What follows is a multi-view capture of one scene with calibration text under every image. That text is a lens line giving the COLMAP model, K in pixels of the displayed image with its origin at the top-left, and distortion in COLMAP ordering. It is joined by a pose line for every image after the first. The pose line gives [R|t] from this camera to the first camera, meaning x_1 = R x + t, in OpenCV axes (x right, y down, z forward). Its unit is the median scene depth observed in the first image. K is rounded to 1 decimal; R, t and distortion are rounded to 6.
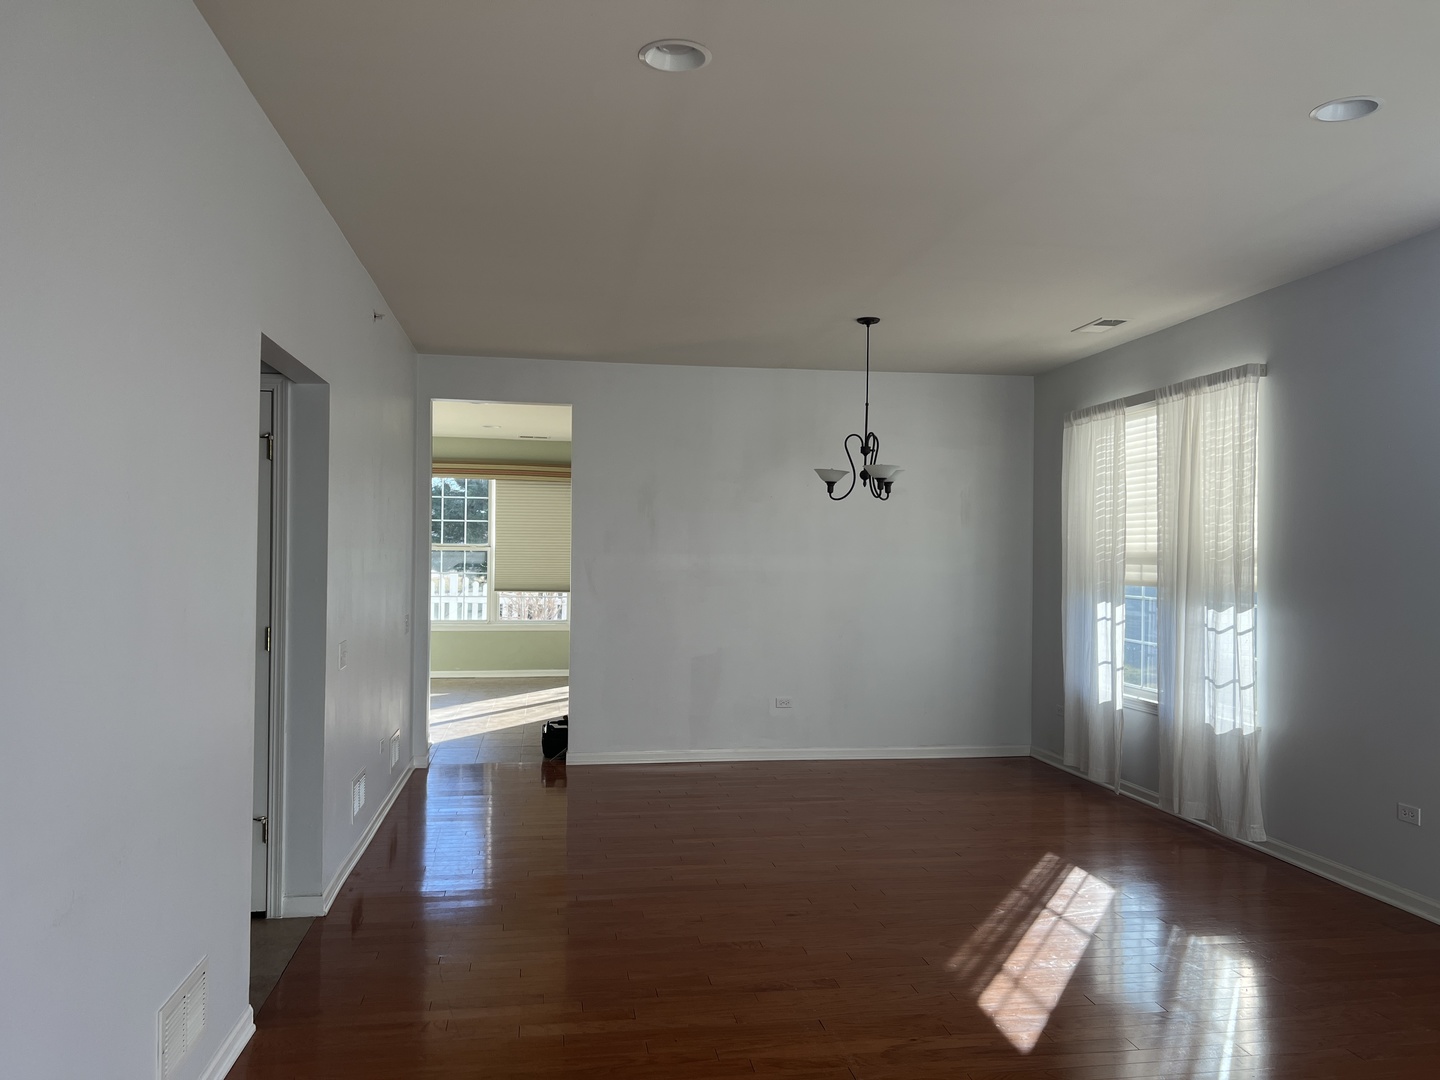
lens RADIAL K [[1080.1, 0, 718.0], [0, 1080.1, 543.0], [0, 0, 1]] dist [0.034957, -0.042060]
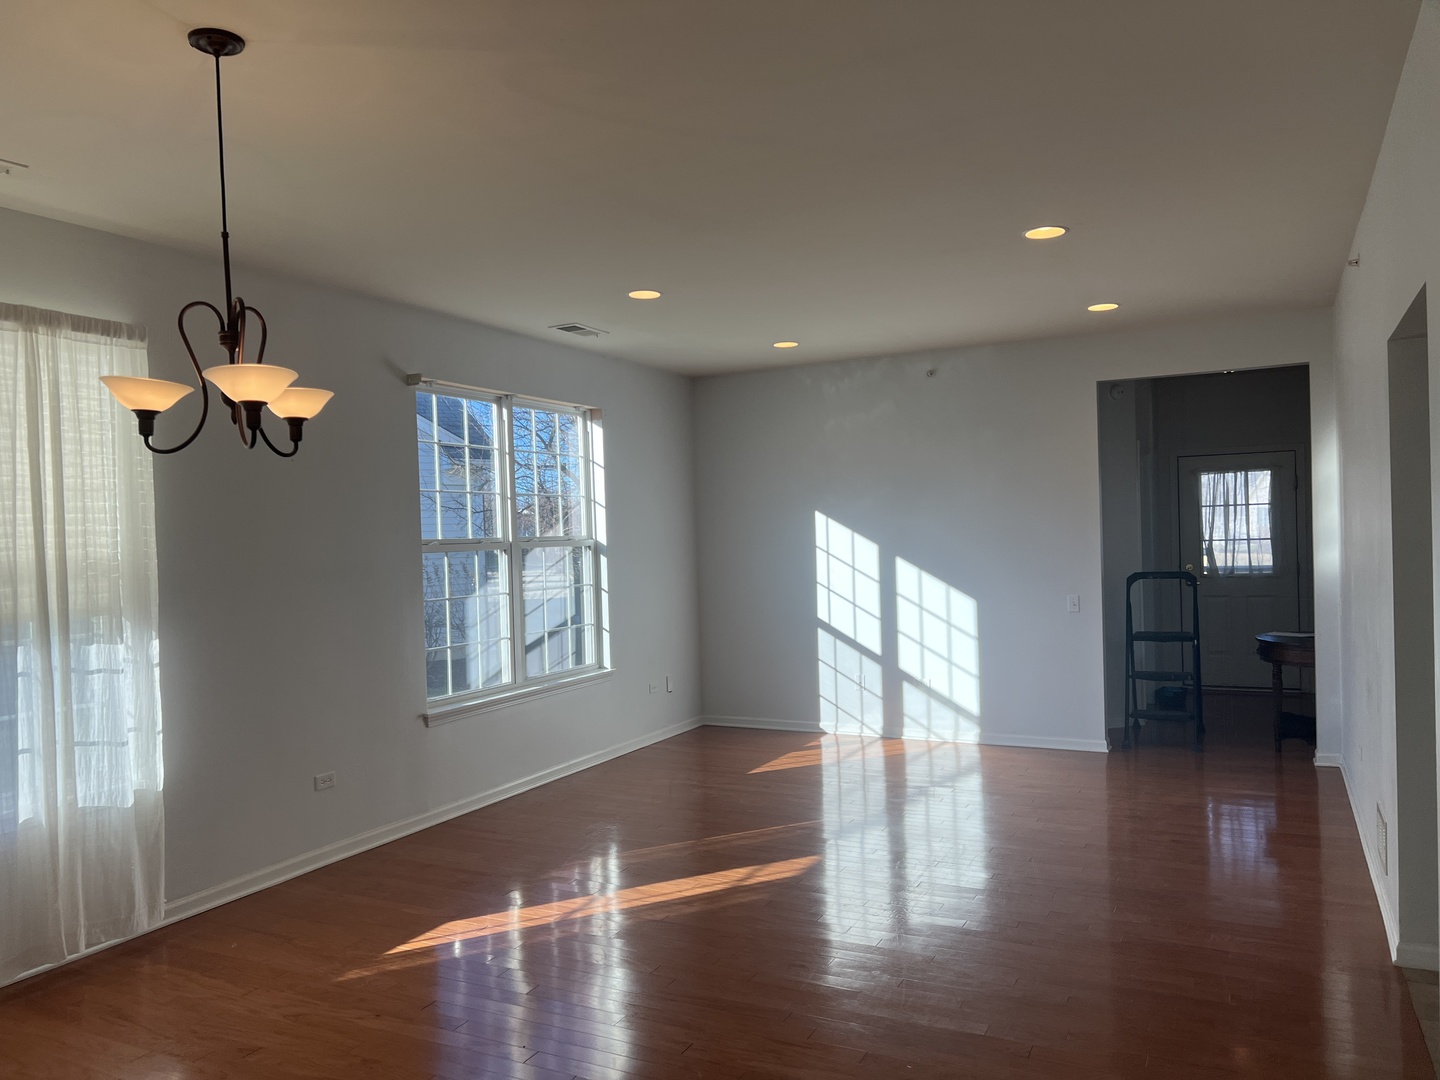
lens RADIAL K [[1080.1, 0, 716.4], [0, 1080.1, 541.1], [0, 0, 1]] dist [0.034957, -0.042060]
pose [[-0.804406, 0.000815, 0.594080, -0.325779], [0.007845, 0.999926, 0.009250, -0.011509], [-0.594029, 0.012101, -0.804353, 1.413098]]
